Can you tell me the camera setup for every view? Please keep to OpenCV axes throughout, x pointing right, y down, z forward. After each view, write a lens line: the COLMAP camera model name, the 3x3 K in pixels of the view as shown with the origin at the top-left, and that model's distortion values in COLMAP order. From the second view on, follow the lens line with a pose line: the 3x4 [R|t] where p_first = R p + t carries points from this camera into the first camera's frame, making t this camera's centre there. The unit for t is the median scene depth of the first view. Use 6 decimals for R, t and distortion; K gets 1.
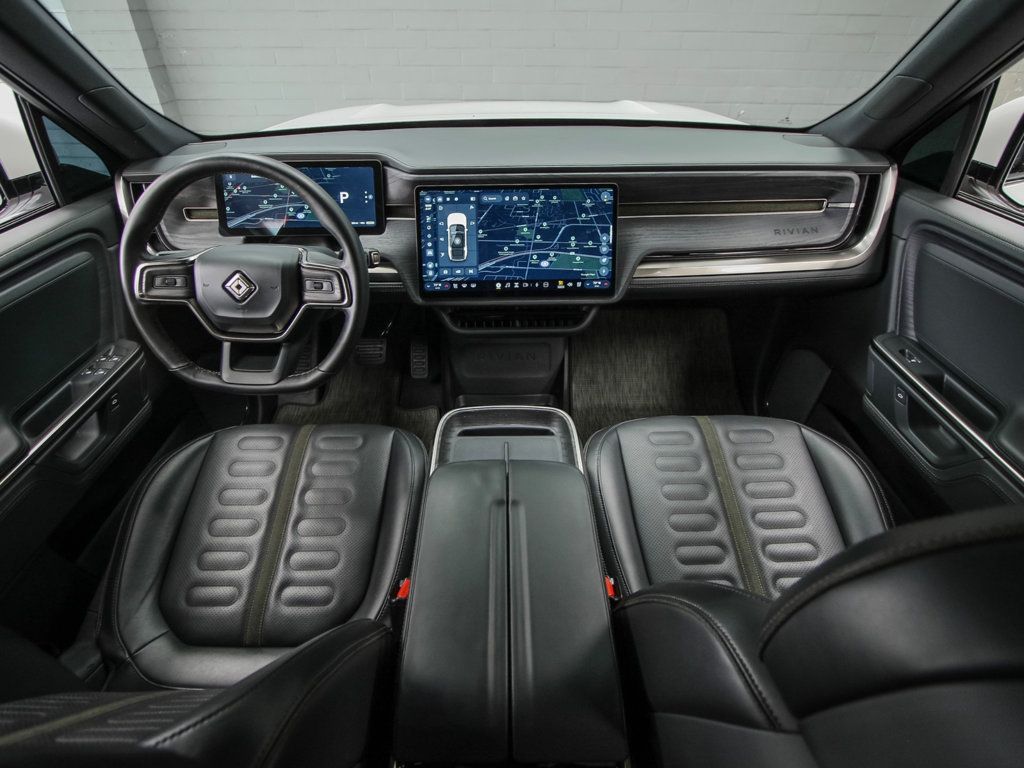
lens RADIAL K [[562.2, 0, 499.3], [0, 562.2, 377.2], [0, 0, 1]] dist [-0.015944, 0.001696]
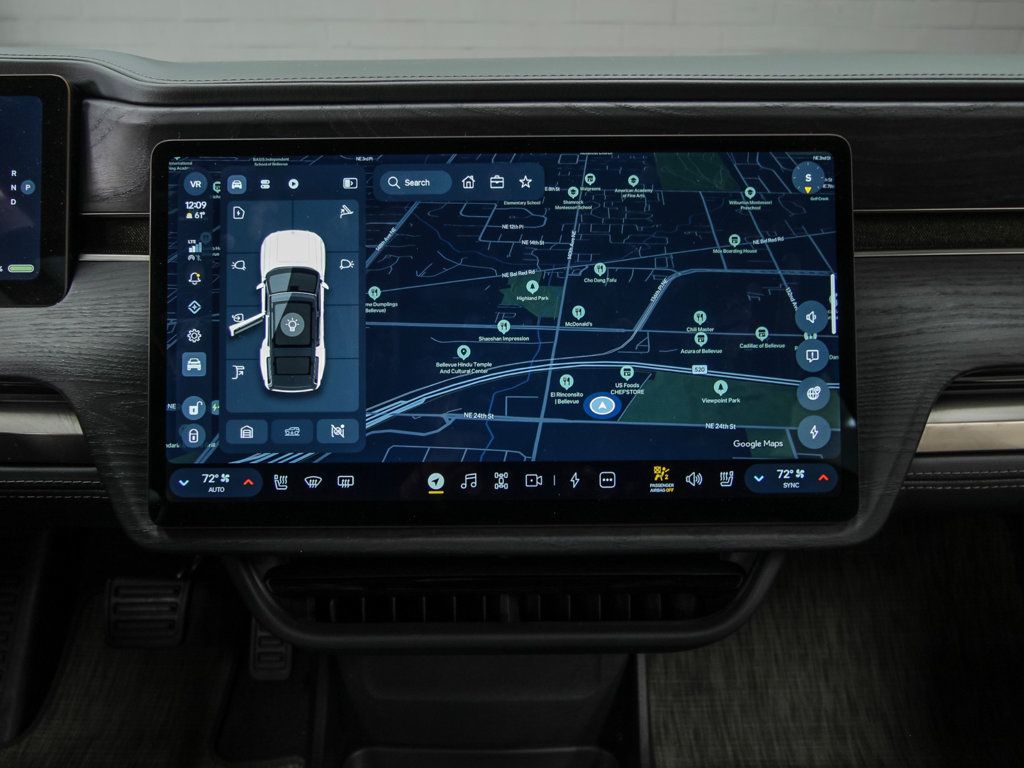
lens RADIAL K [[738.7, 0, 498.5], [0, 738.7, 366.0], [0, 0, 1]] dist [-0.019462, 0.013872]
pose [[0.999981, 0.005153, 0.003378, 0.027913], [-0.004185, 0.970396, -0.241484, -0.132323], [-0.004522, 0.241465, 0.970399, 0.640490]]
